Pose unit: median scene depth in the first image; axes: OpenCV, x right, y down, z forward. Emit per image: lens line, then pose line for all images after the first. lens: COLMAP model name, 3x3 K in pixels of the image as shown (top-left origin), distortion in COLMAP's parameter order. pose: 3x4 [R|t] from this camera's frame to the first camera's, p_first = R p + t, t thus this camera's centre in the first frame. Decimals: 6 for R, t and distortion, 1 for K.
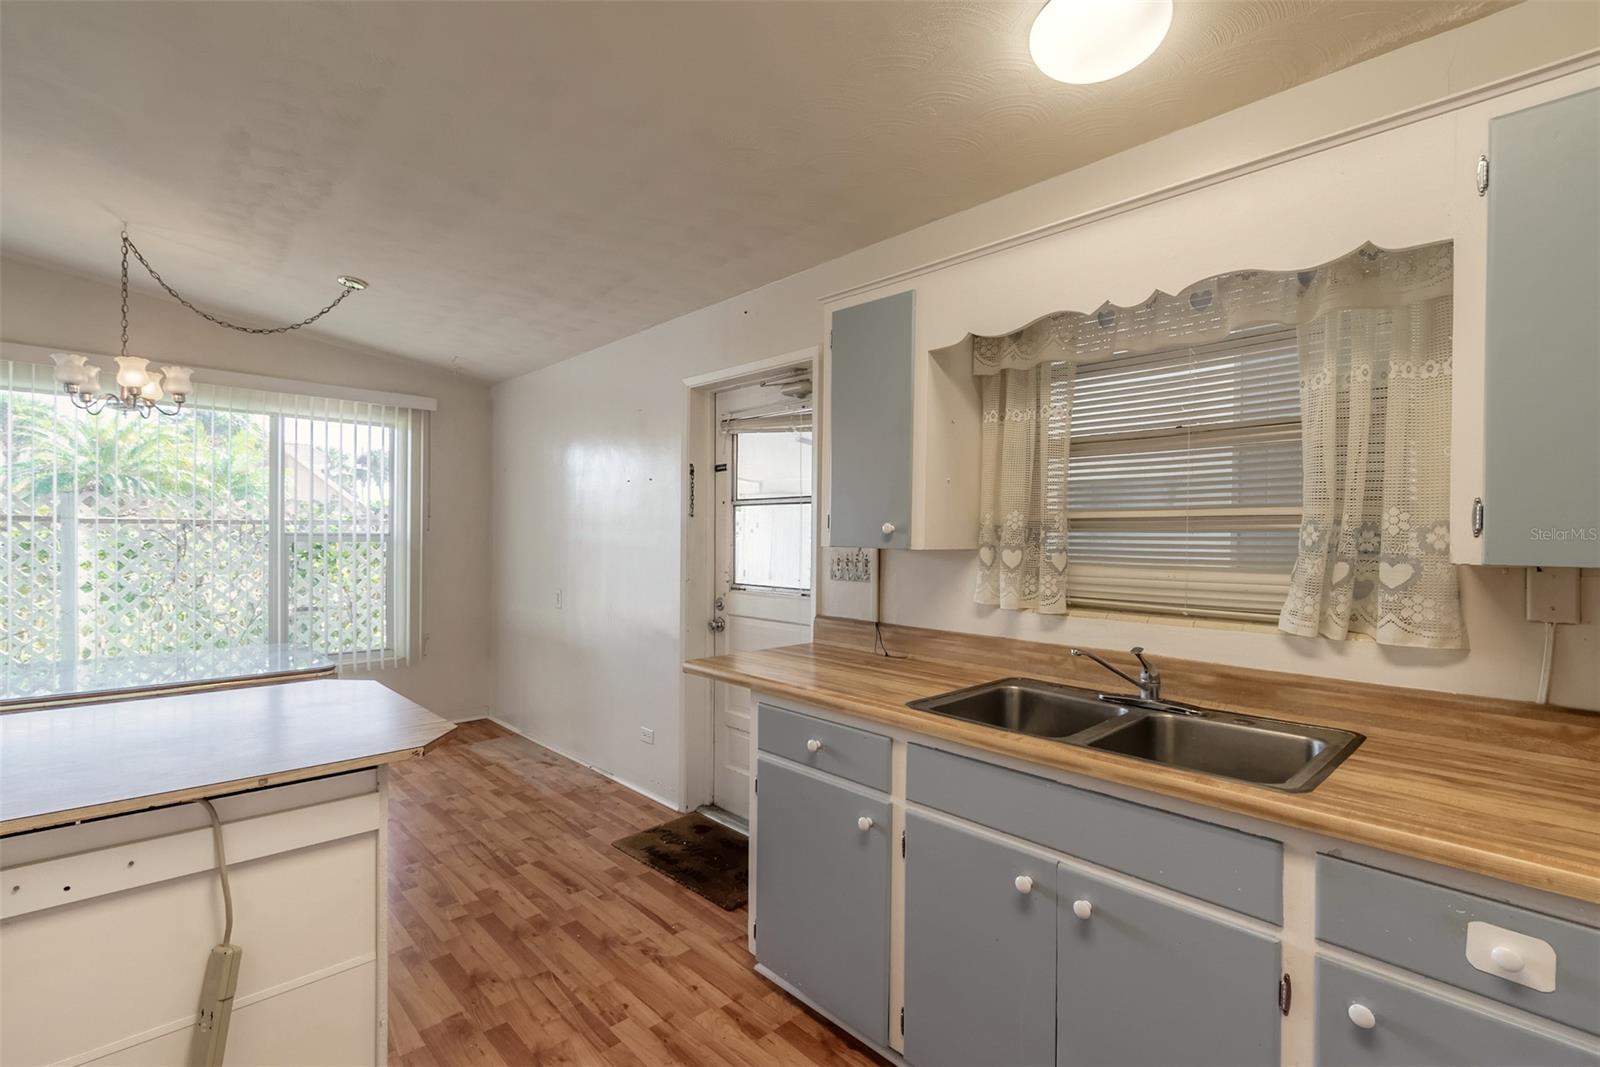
lens RADIAL K [[724.5, 0, 787.3], [0, 724.5, 537.7], [0, 0, 1]] dist [0.010024, -0.003683]
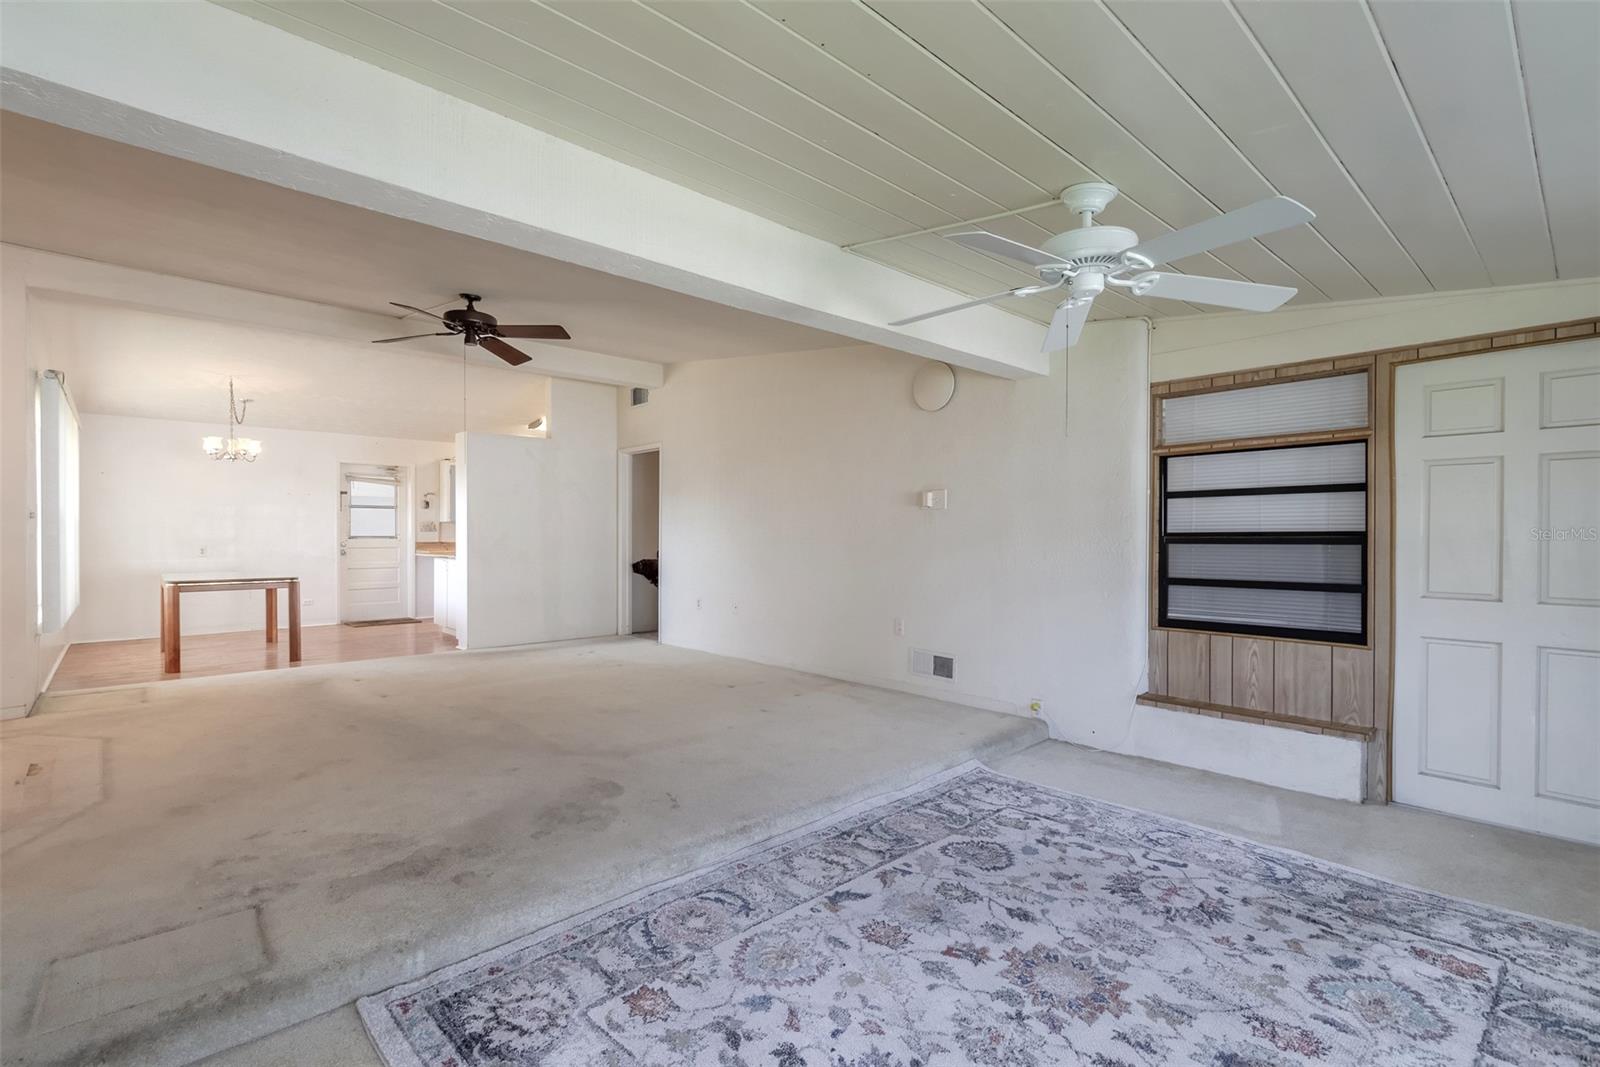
lens RADIAL K [[724.5, 0, 792.1], [0, 724.5, 544.0], [0, 0, 1]] dist [0.010024, -0.003683]
pose [[0.018578, -0.020734, 0.999612, -4.231858], [0.002533, 0.999783, 0.020691, 0.061545], [-0.999824, 0.002148, 0.018627, -1.068813]]
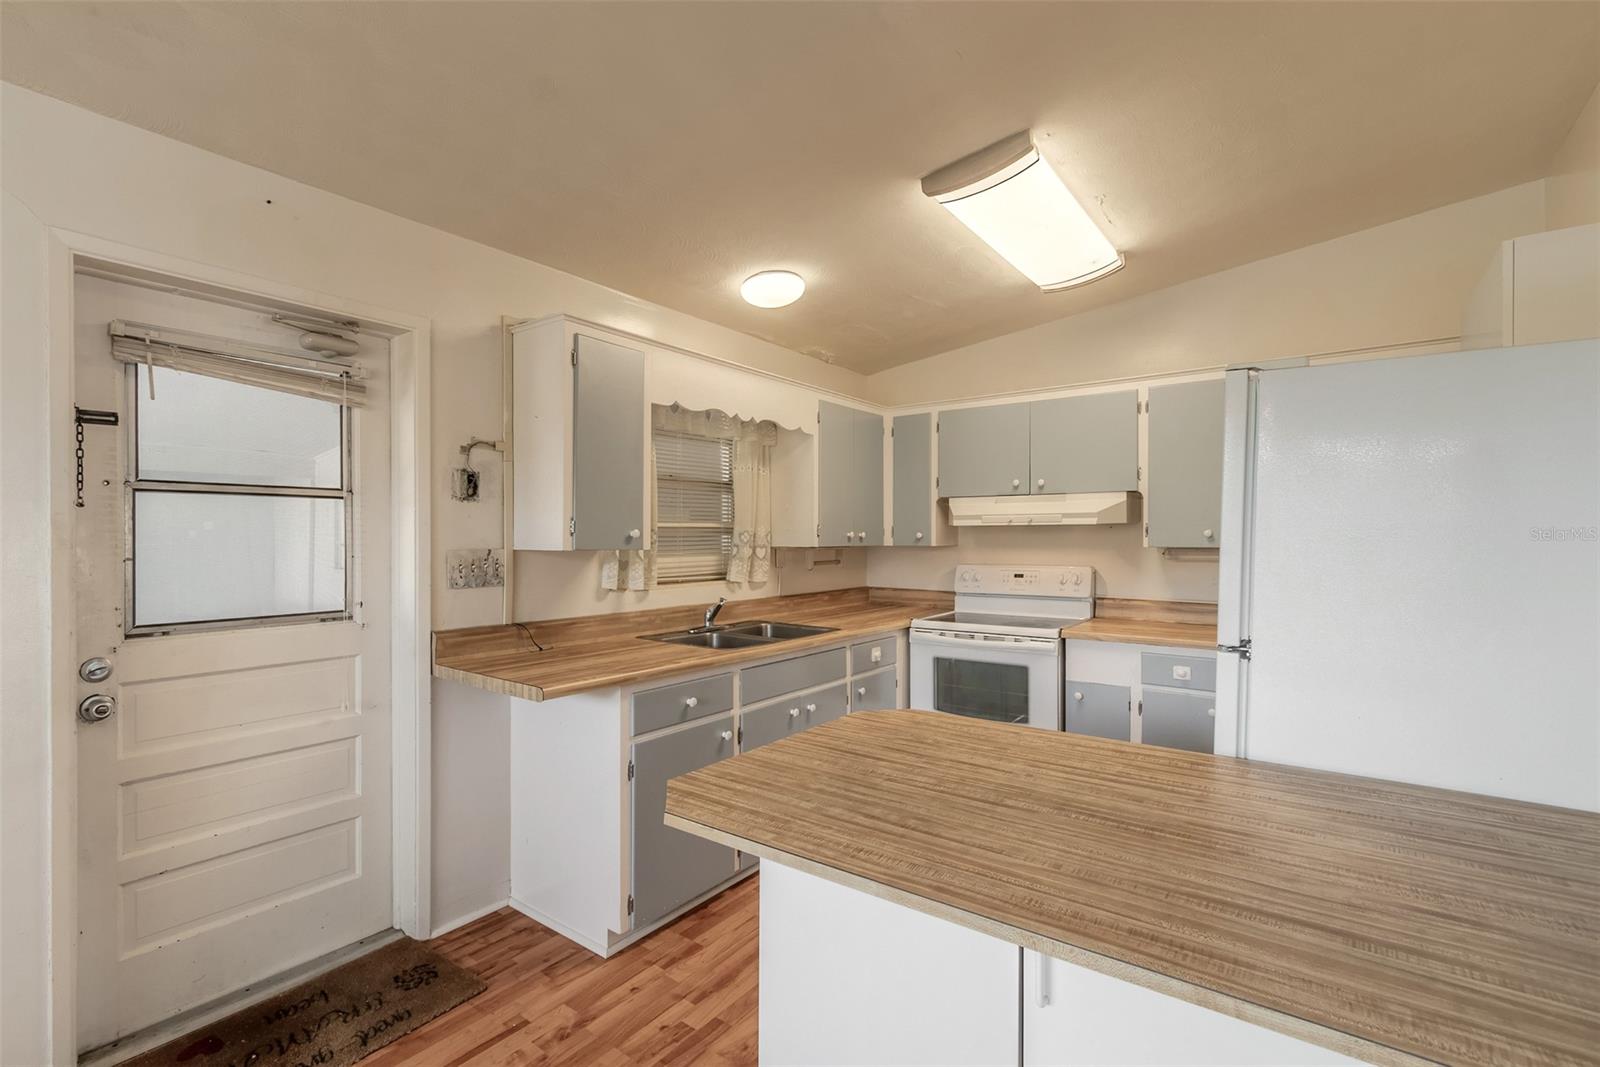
lens RADIAL K [[724.5, 0, 768.4], [0, 724.5, 538.9], [0, 0, 1]] dist [0.010024, -0.003683]
pose [[-0.154014, -0.009335, 0.988025, -1.093904], [0.003835, 0.999942, 0.010046, -0.014715], [-0.988061, 0.005336, -0.153970, 0.922529]]
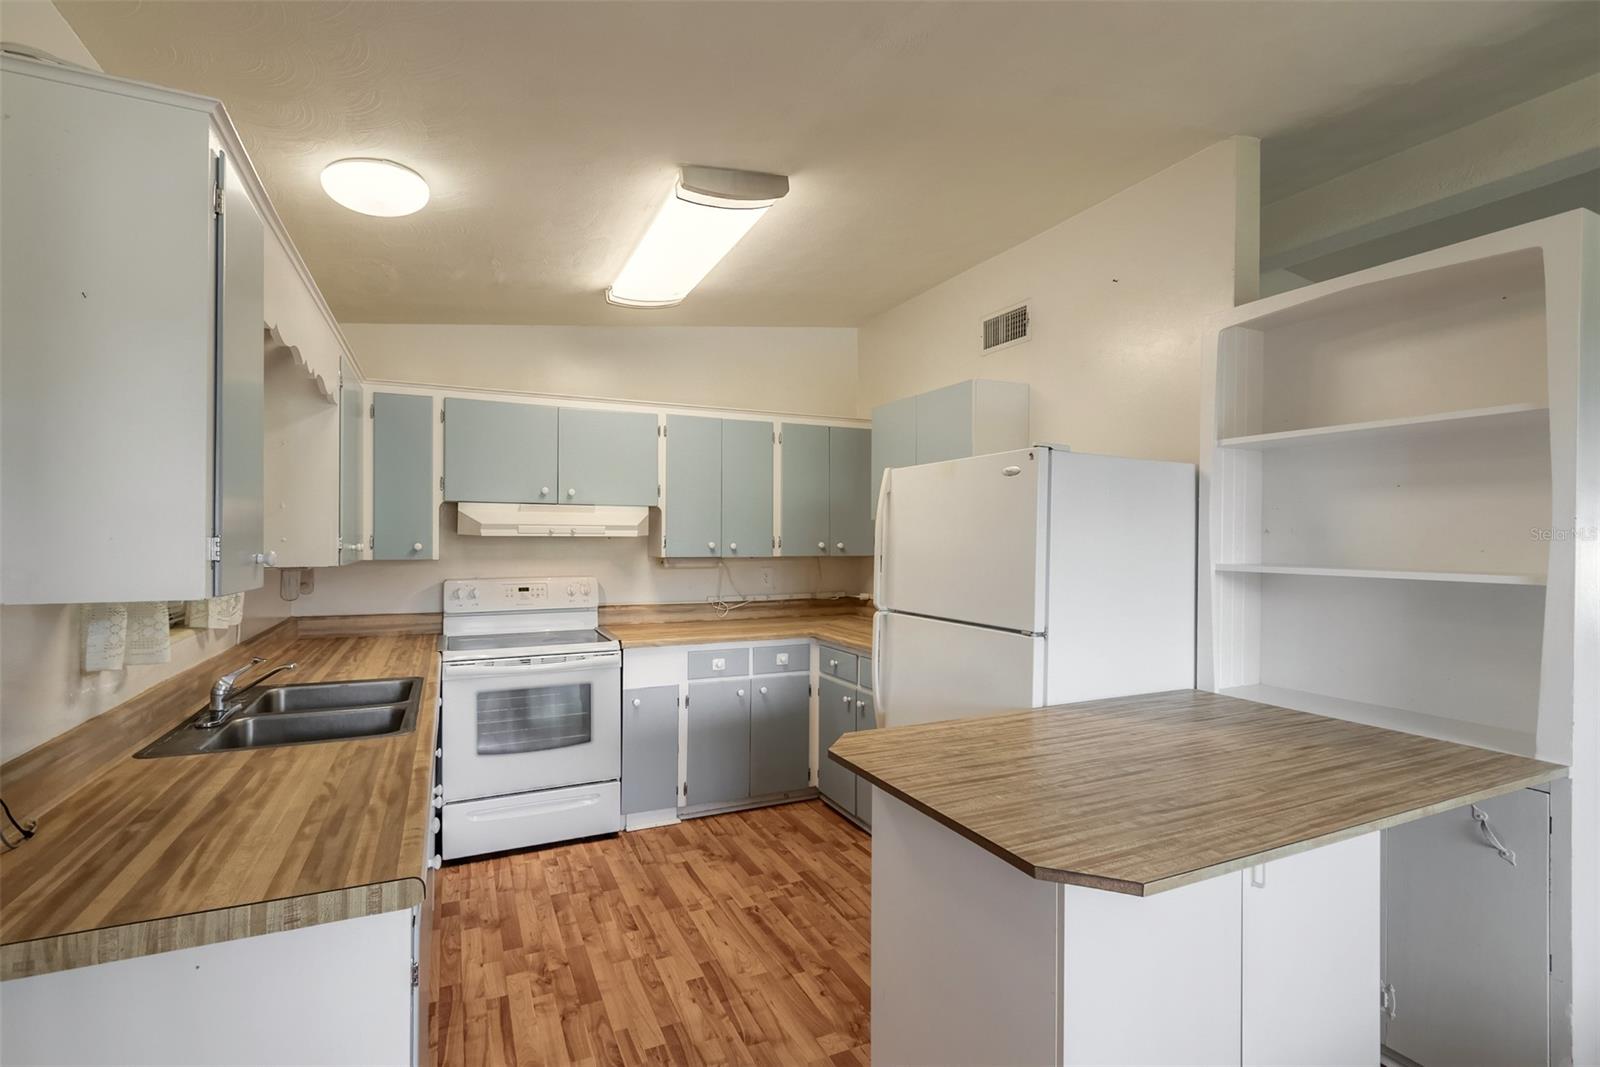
lens RADIAL K [[724.5, 0, 781.1], [0, 724.5, 544.3], [0, 0, 1]] dist [0.010024, -0.003683]
pose [[-0.945171, -0.014329, 0.326262, -0.515341], [-0.009988, 0.999838, 0.014977, -0.038369], [-0.326424, 0.010897, -0.945161, 1.423252]]
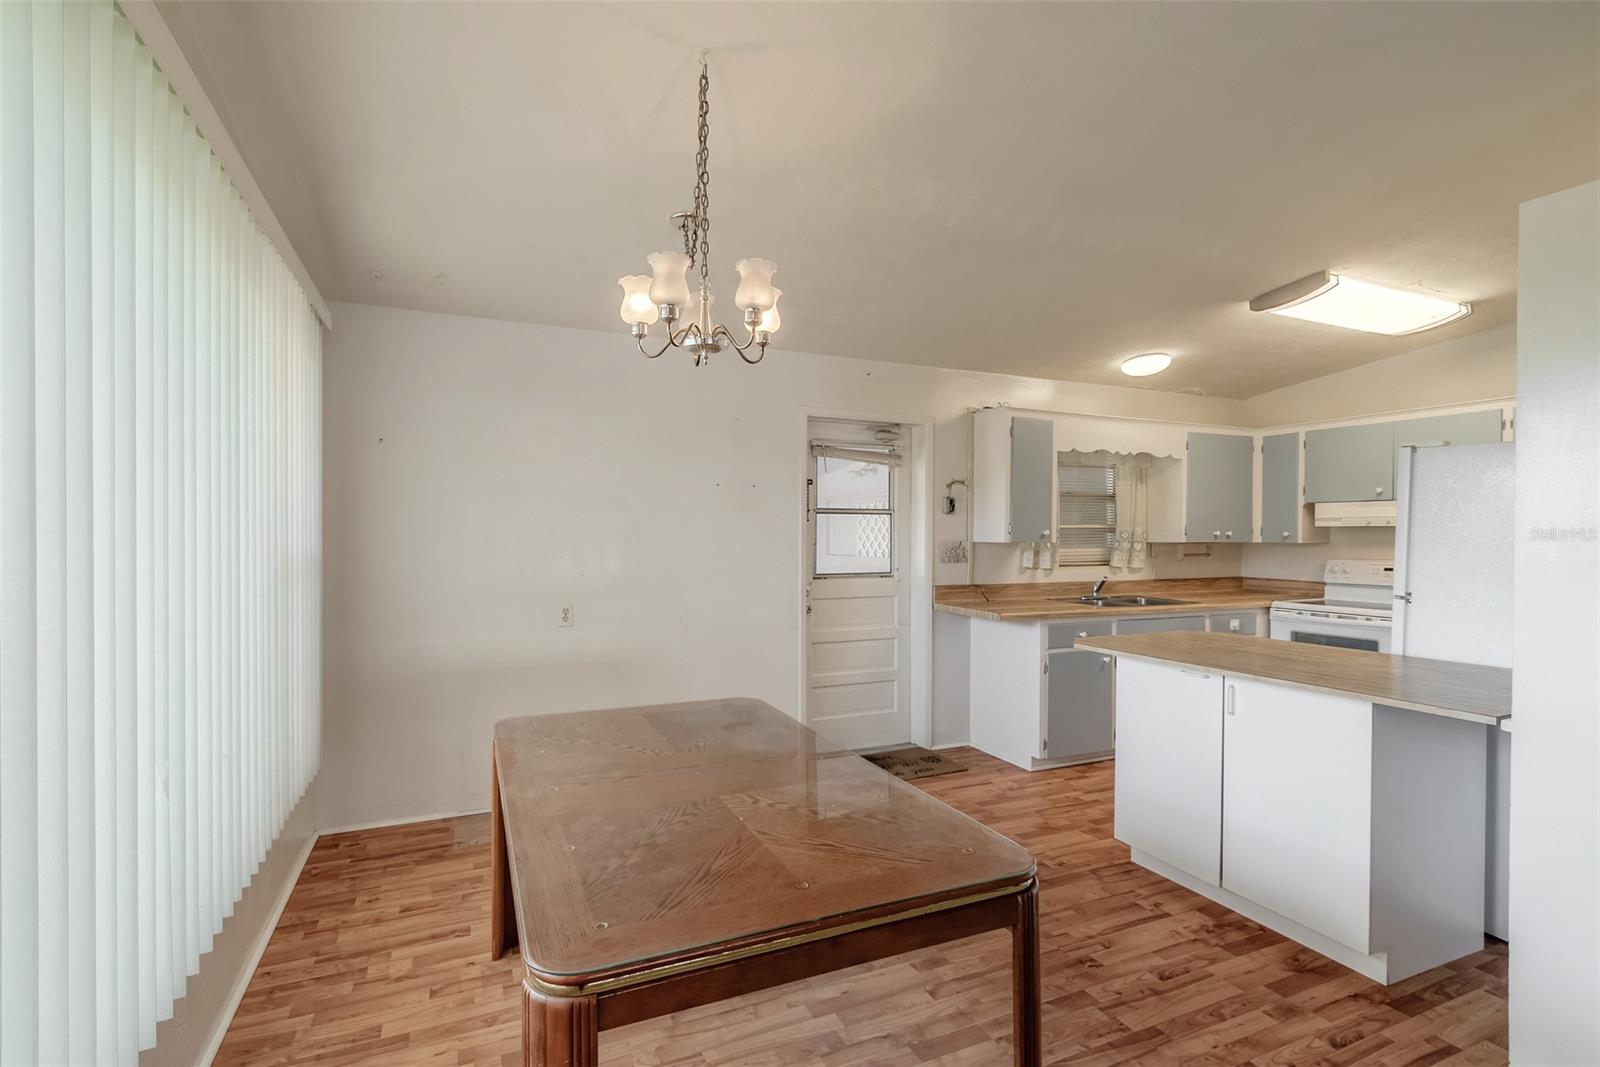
lens RADIAL K [[724.5, 0, 779.4], [0, 724.5, 540.5], [0, 0, 1]] dist [0.010024, -0.003683]
pose [[0.337207, -0.015983, 0.941295, -1.978644], [0.003695, 0.999871, 0.015654, -0.024912], [-0.941423, -0.001800, 0.337222, 0.975232]]
